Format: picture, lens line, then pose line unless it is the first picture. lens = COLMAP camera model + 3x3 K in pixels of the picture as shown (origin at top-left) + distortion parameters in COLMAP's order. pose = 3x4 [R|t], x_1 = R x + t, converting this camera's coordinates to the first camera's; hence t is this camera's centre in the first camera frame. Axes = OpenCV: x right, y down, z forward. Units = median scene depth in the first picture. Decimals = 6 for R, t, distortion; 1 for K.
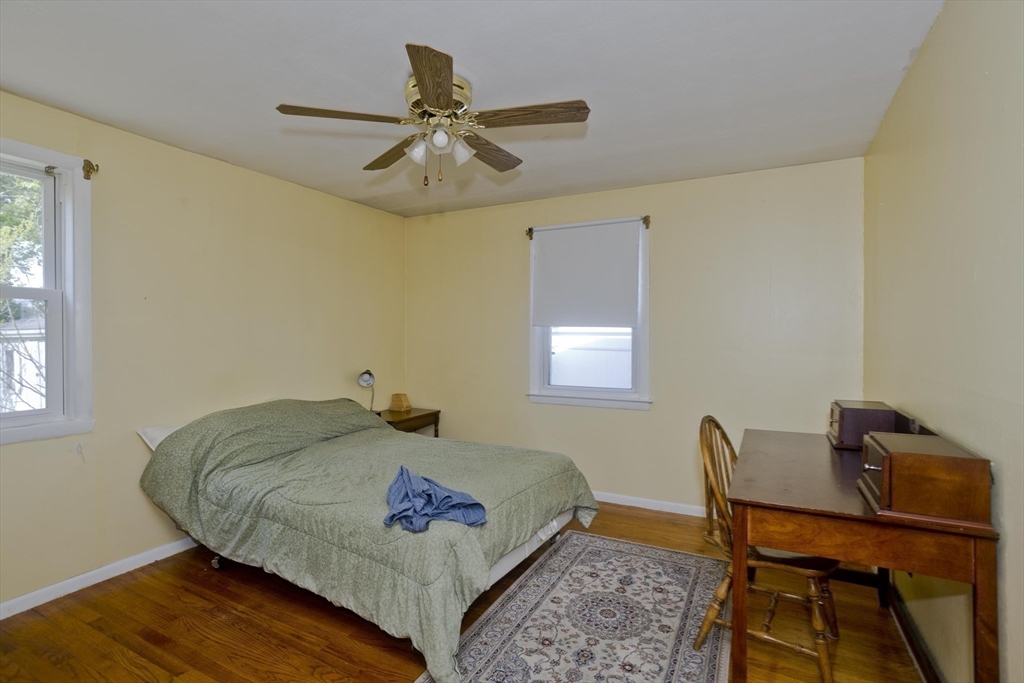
lens RADIAL K [[493.1, 0, 513.3], [0, 493.1, 337.0], [0, 0, 1]] dist [-0.041554, 0.022148]
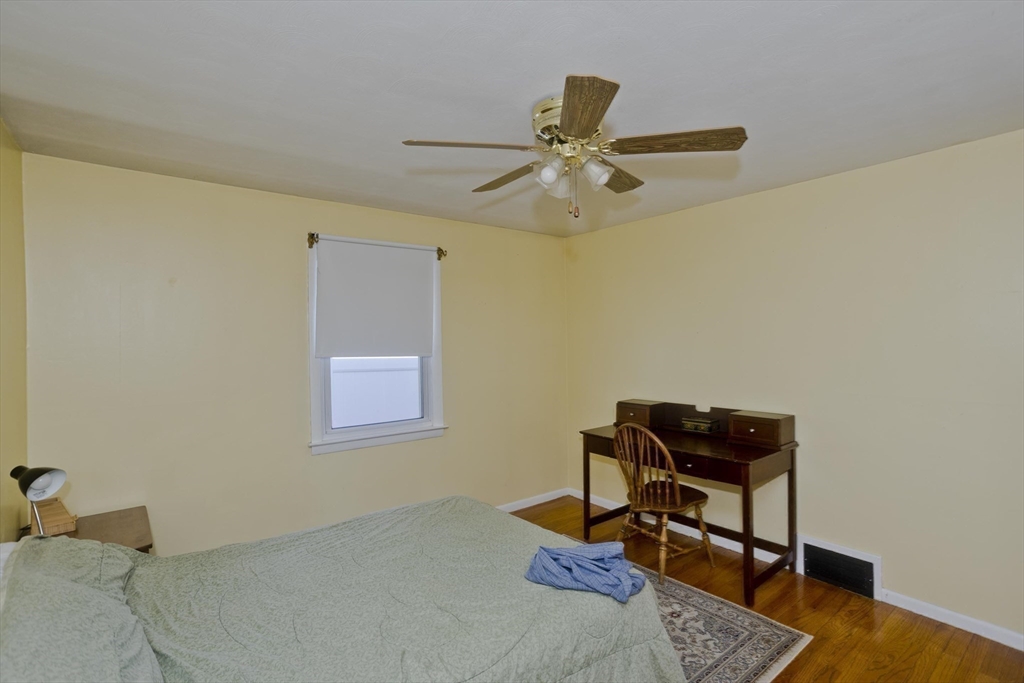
lens RADIAL K [[493.1, 0, 513.1], [0, 493.1, 339.1], [0, 0, 1]] dist [-0.041554, 0.022148]
pose [[0.405913, -0.007024, 0.913885, -0.556540], [0.021370, 0.999770, -0.001807, -0.044483], [-0.913662, 0.020263, 0.405970, 0.399533]]
